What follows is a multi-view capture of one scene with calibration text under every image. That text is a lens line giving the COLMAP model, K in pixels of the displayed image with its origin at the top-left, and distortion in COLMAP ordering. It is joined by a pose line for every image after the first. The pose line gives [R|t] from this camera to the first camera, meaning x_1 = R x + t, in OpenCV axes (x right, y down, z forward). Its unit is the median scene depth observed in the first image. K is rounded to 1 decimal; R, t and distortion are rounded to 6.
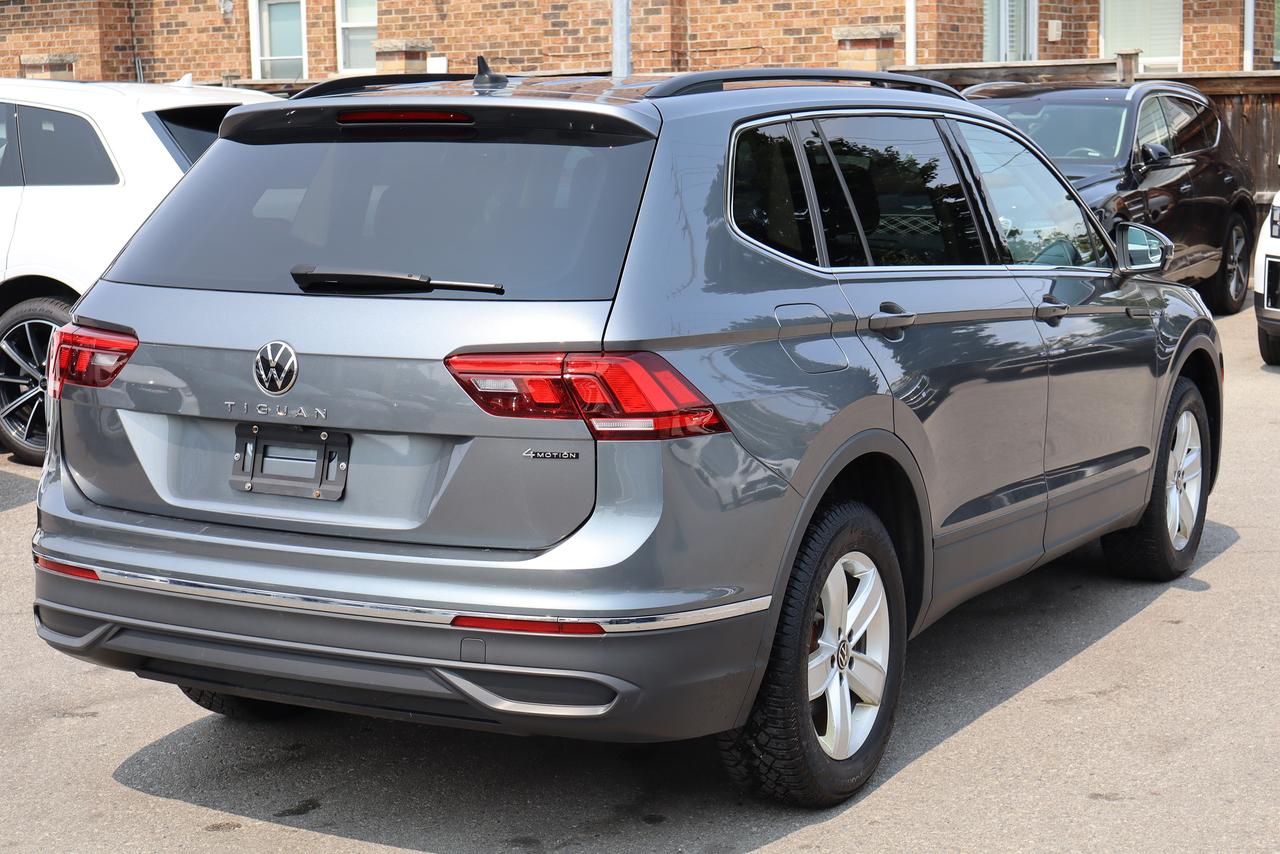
lens RADIAL K [[2255.8, 0, 640.0], [0, 2255.8, 427.0], [0, 0, 1]] dist [-0.015726, 0.072308]
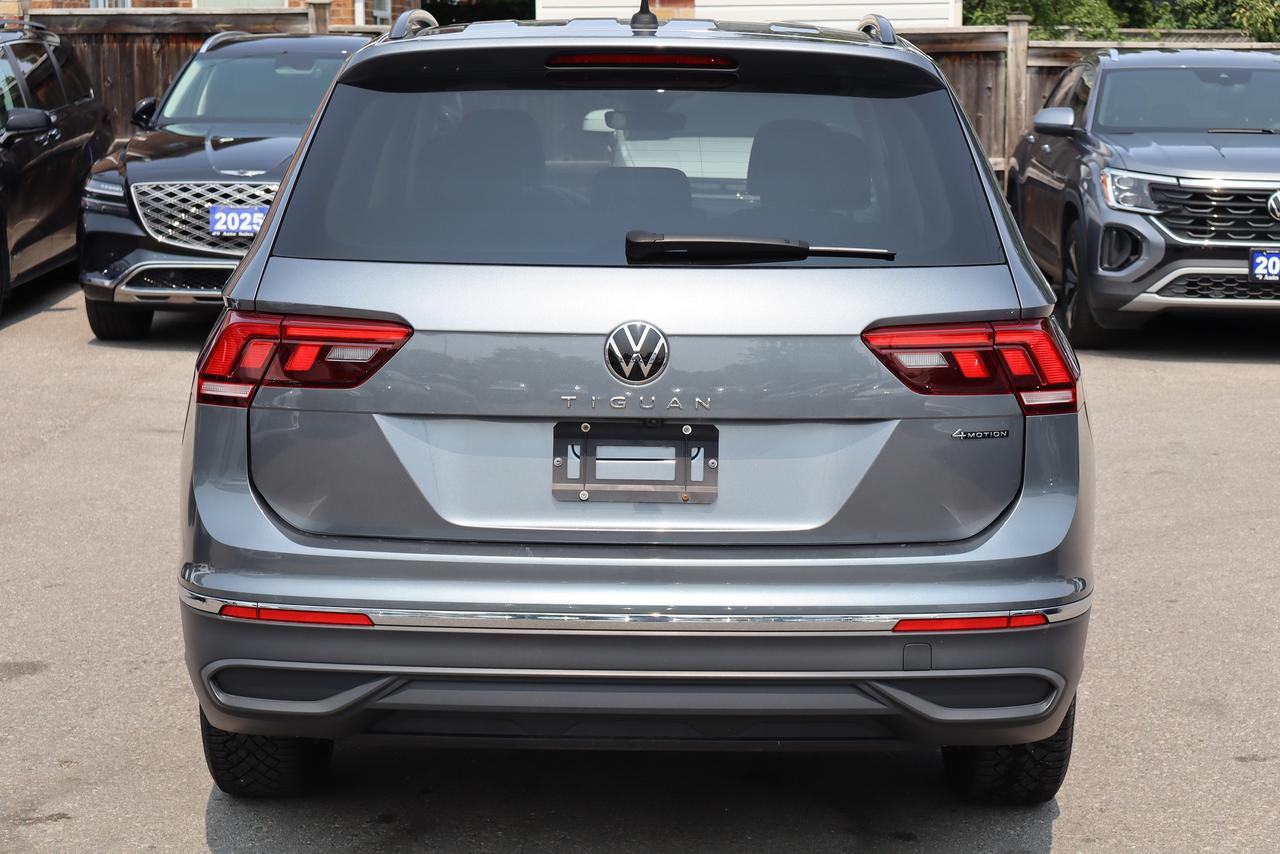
lens RADIAL K [[2584.7, 0, 640.0], [0, 2584.7, 427.0], [0, 0, 1]] dist [0.054673, 0.075128]
pose [[0.879312, -0.051682, 0.473434, -0.589429], [0.052729, 0.998547, 0.011072, -0.008501], [-0.473319, 0.015228, 0.880760, 0.131084]]
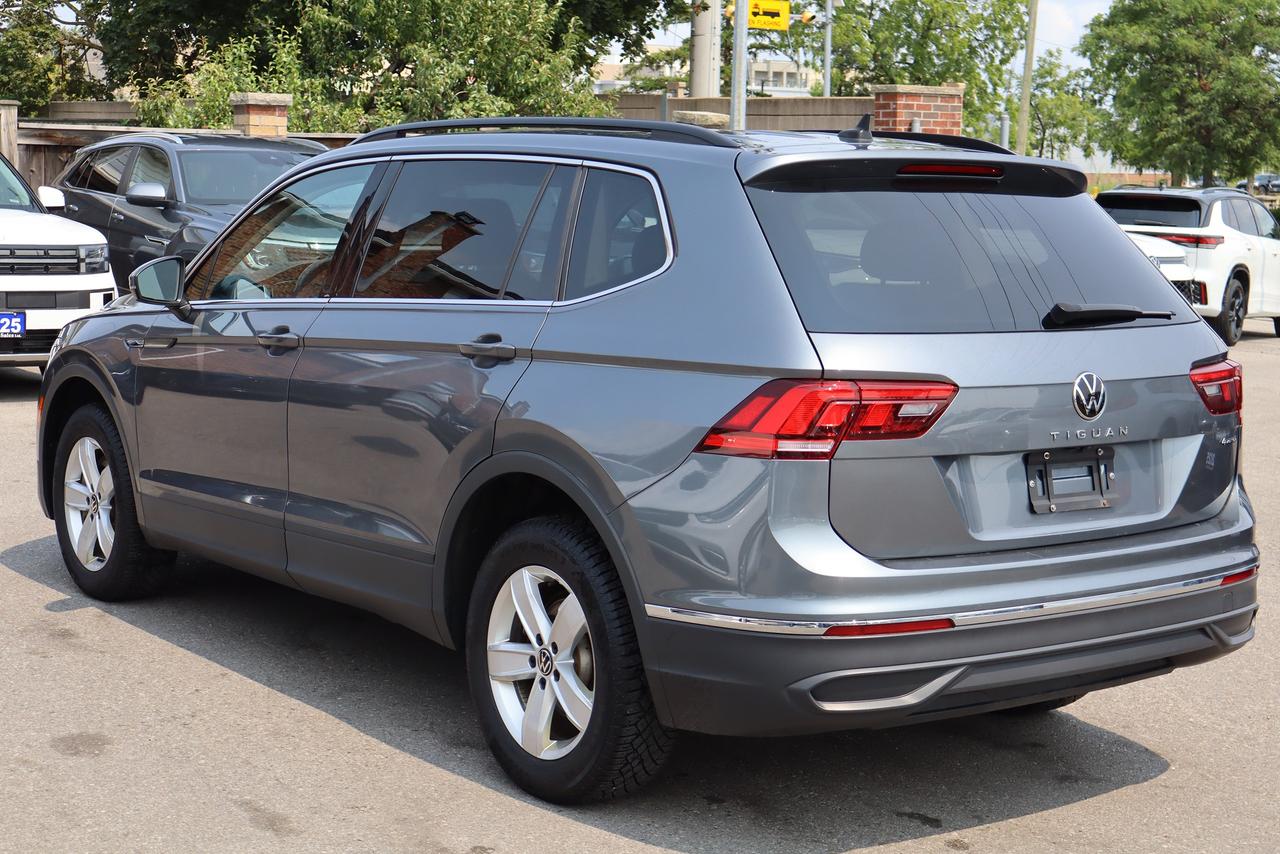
lens RADIAL K [[2138.5, 0, 640.0], [0, 2138.5, 427.0], [0, 0, 1]] dist [0.010617, 0.020086]
pose [[0.412781, -0.094810, 0.905883, -1.147722], [0.099794, 0.993288, 0.058485, -0.089880], [-0.905347, 0.066260, 0.419472, 0.715088]]
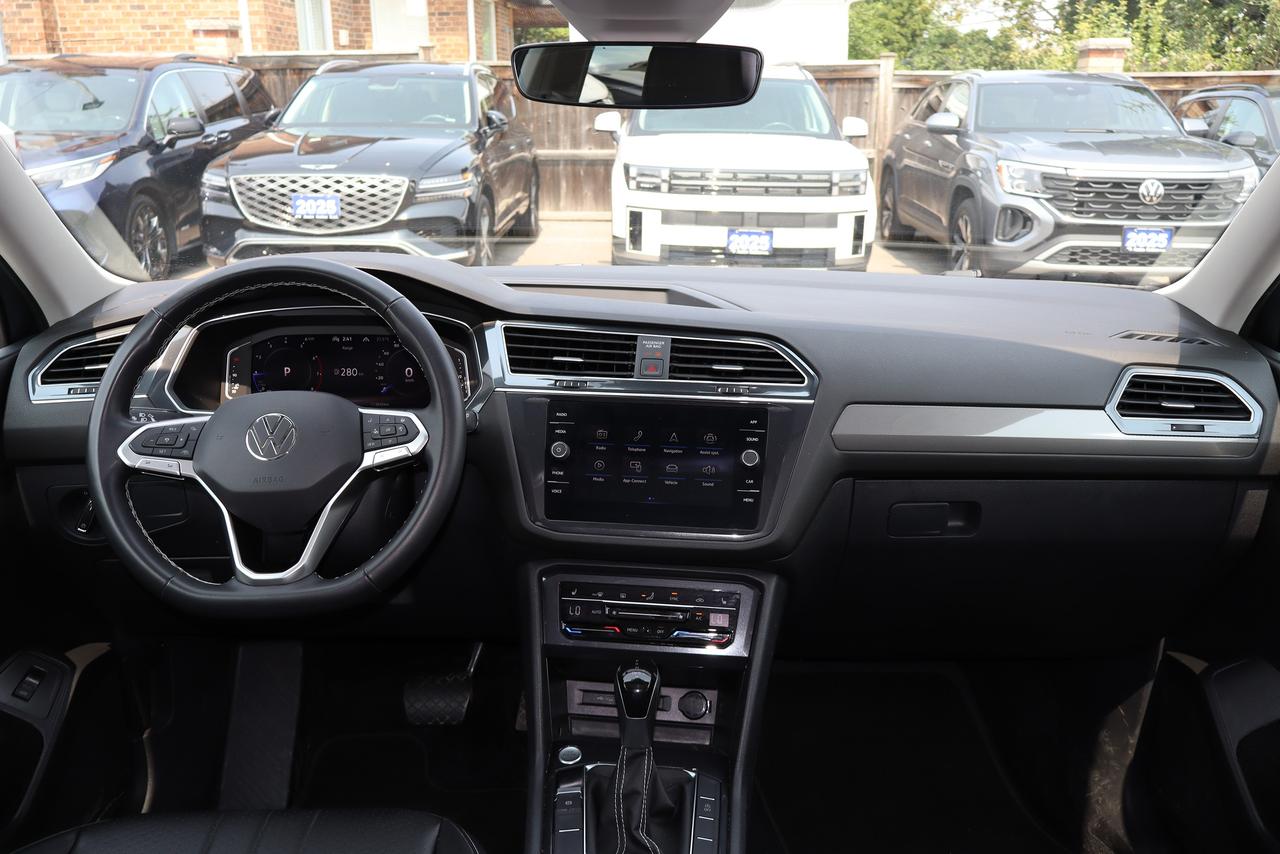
lens RADIAL K [[1062.4, 0, 640.4], [0, 1062.4, 407.5], [0, 0, 1]] dist [-0.004479, 0.008684]
pose [[0.879242, -0.119781, 0.461071, 0.033440], [0.056466, 0.987254, 0.148800, -0.138422], [-0.473018, -0.104796, 0.874798, 1.264164]]
